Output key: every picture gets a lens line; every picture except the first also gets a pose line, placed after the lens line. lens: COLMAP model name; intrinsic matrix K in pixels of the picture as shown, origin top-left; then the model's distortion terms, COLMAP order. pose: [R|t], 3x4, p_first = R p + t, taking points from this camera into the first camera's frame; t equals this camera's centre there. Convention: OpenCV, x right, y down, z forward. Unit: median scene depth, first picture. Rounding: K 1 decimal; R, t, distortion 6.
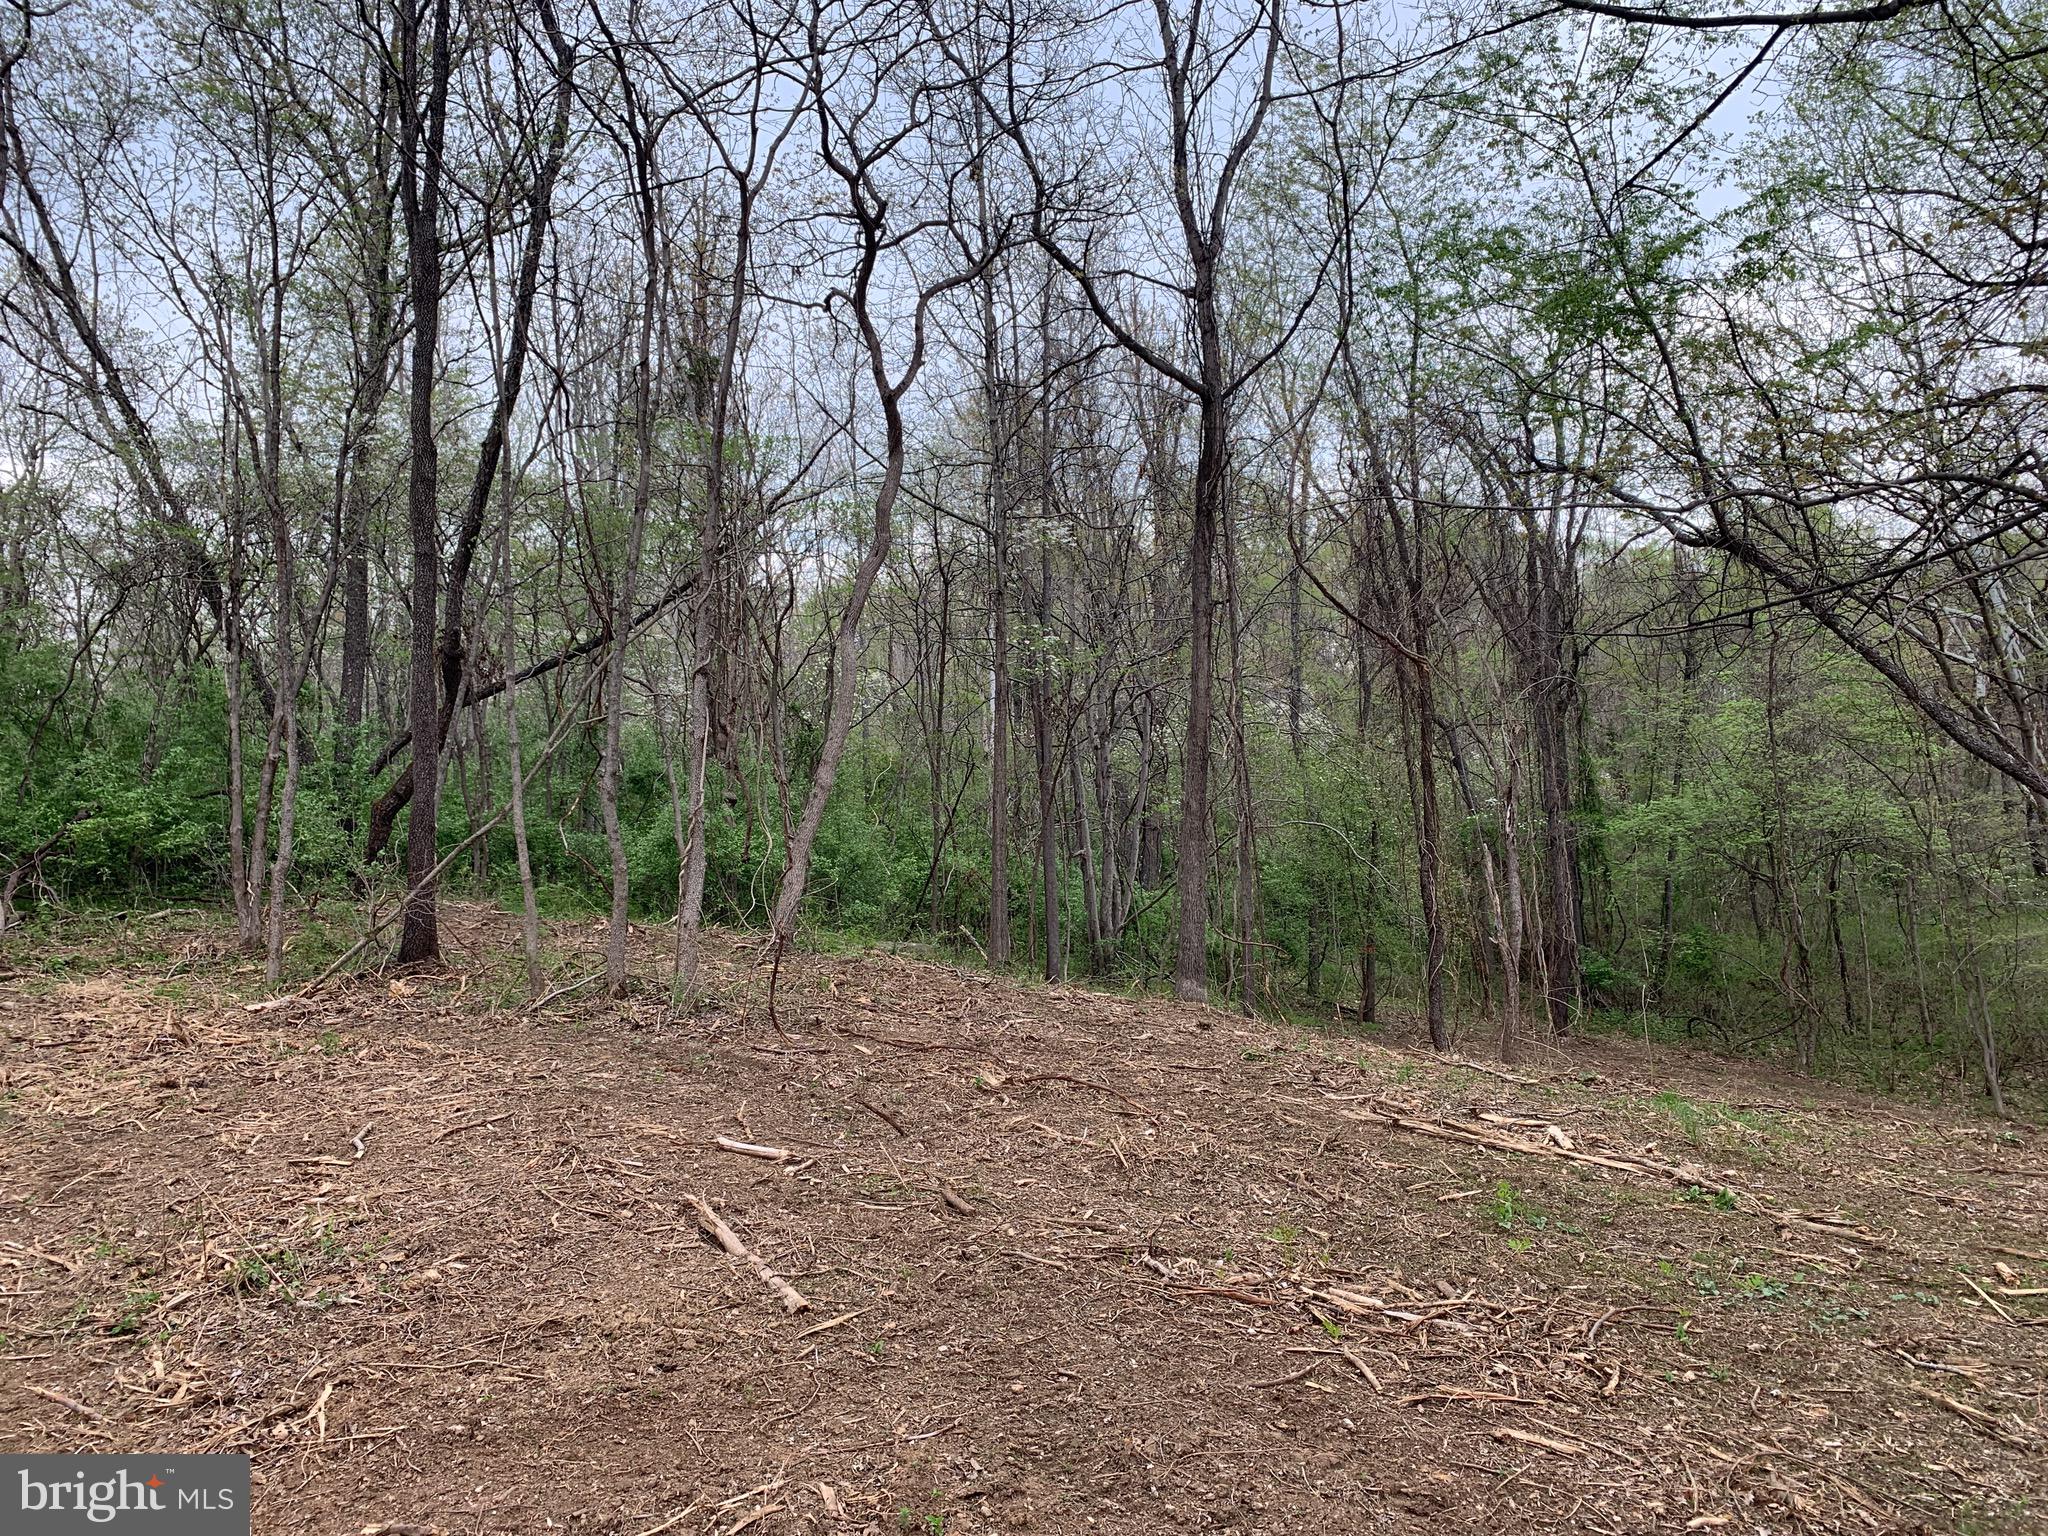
lens RADIAL K [[1573.4, 0, 1024.0], [0, 1573.4, 768.0], [0, 0, 1]] dist [0.046166, -0.048322]
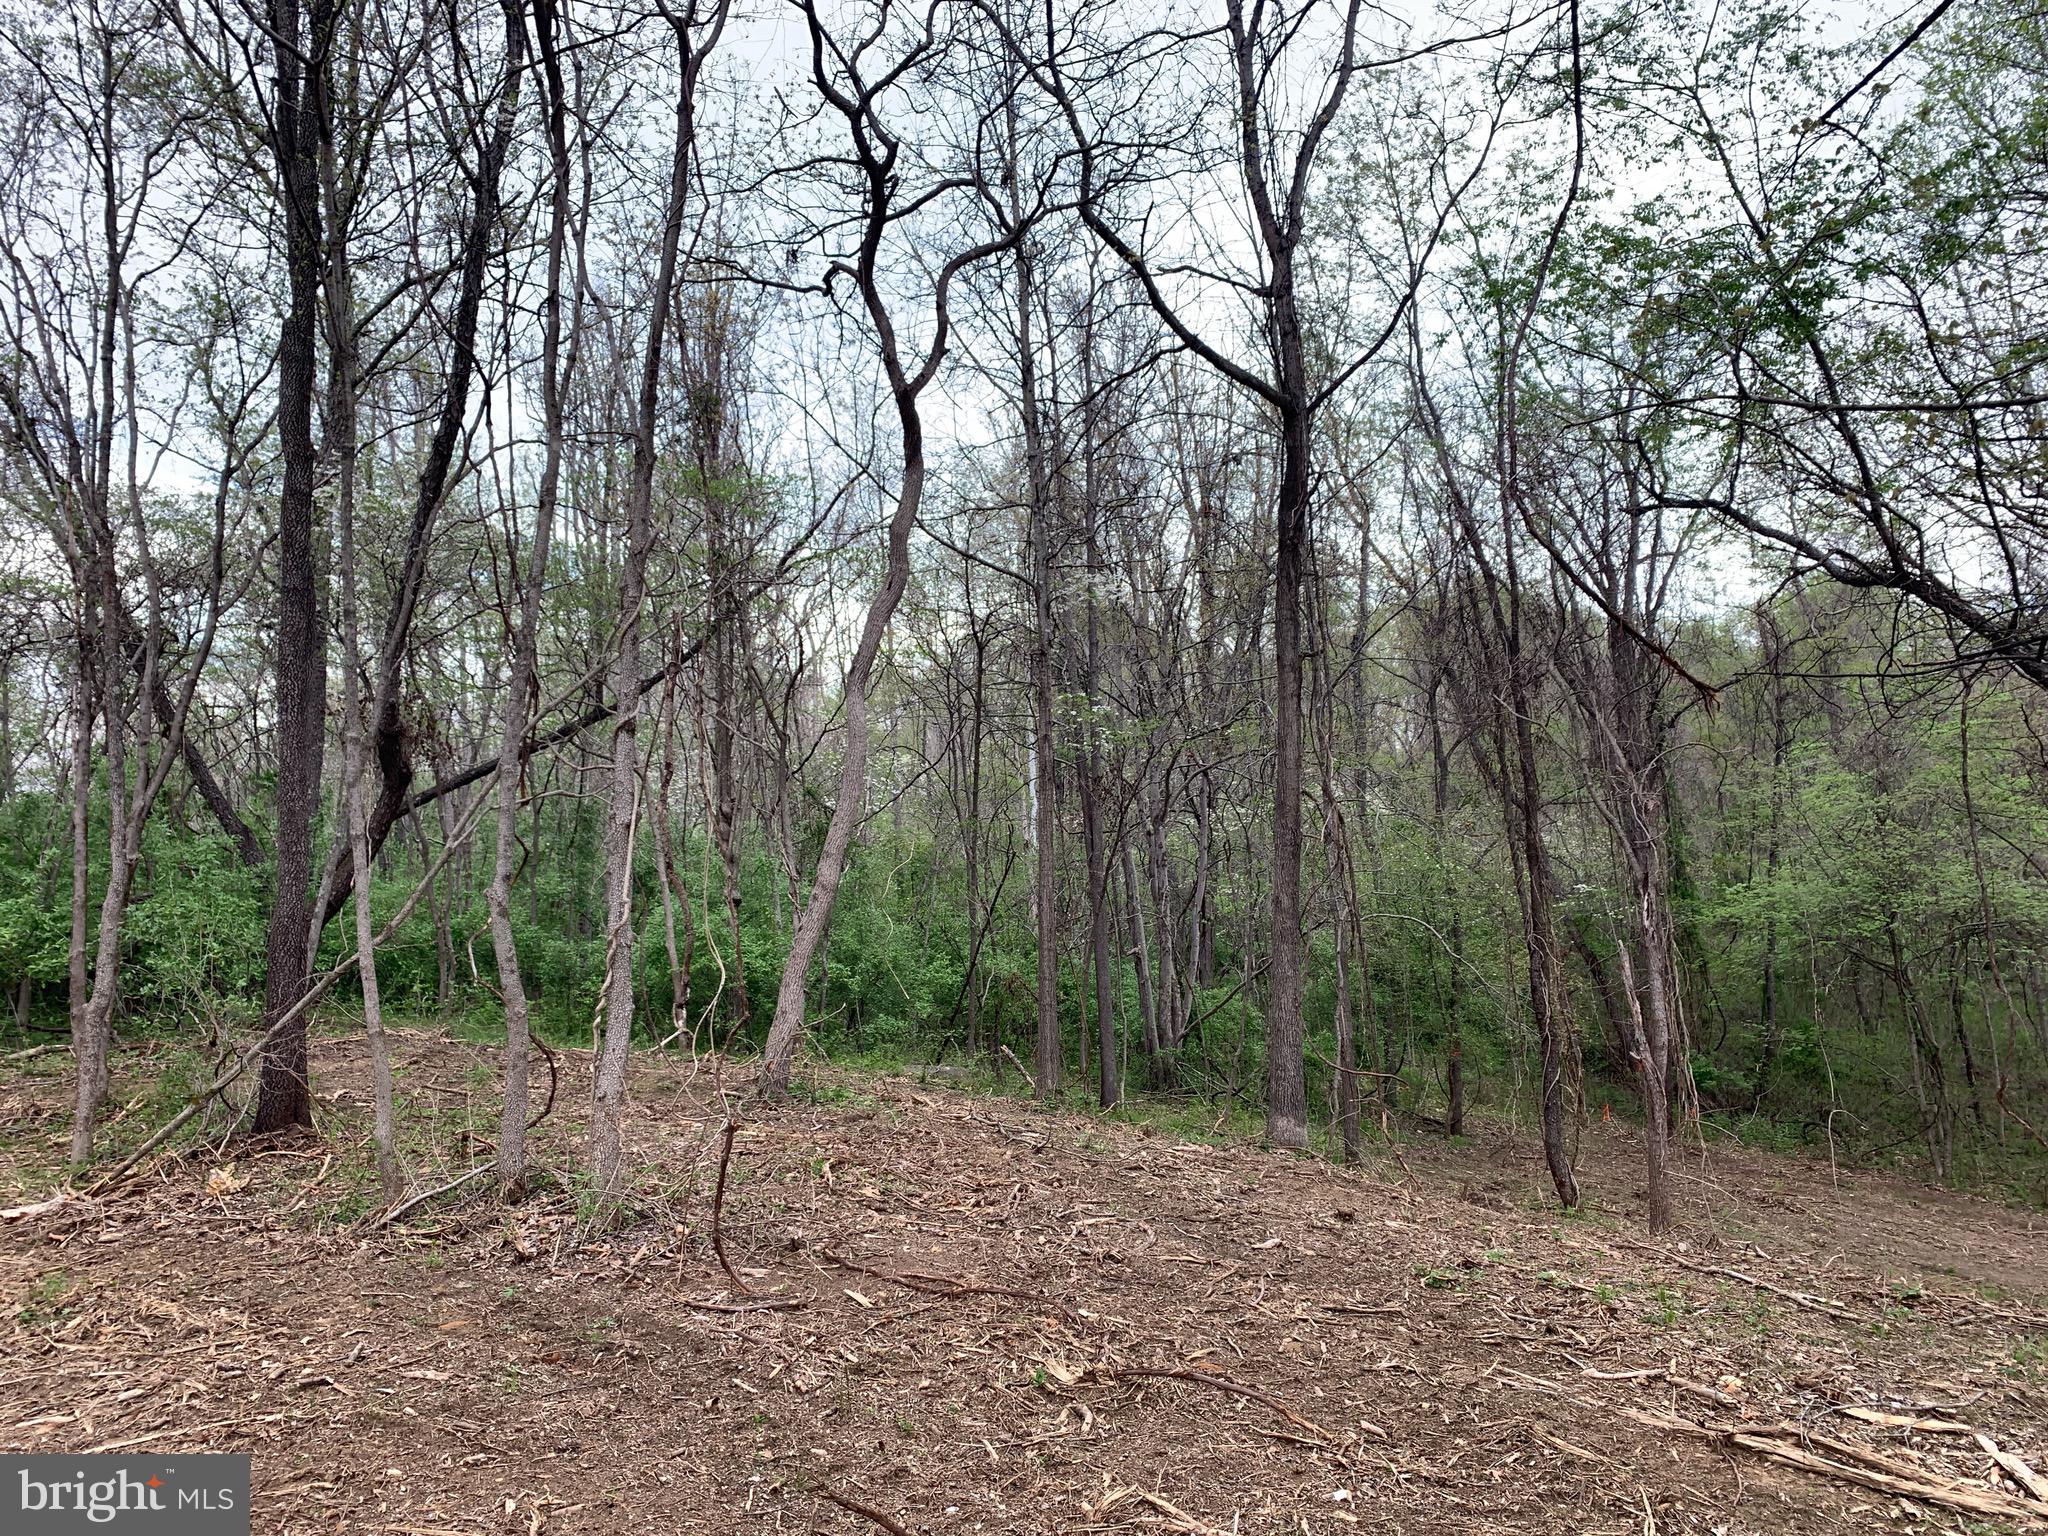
lens RADIAL K [[1573.4, 0, 1024.0], [0, 1573.4, 768.0], [0, 0, 1]] dist [0.046166, -0.048322]
pose [[0.999610, -0.015699, -0.023085, -0.007672], [0.014379, 0.998312, -0.056277, -0.000947], [0.023929, 0.055923, 0.998148, 0.168800]]
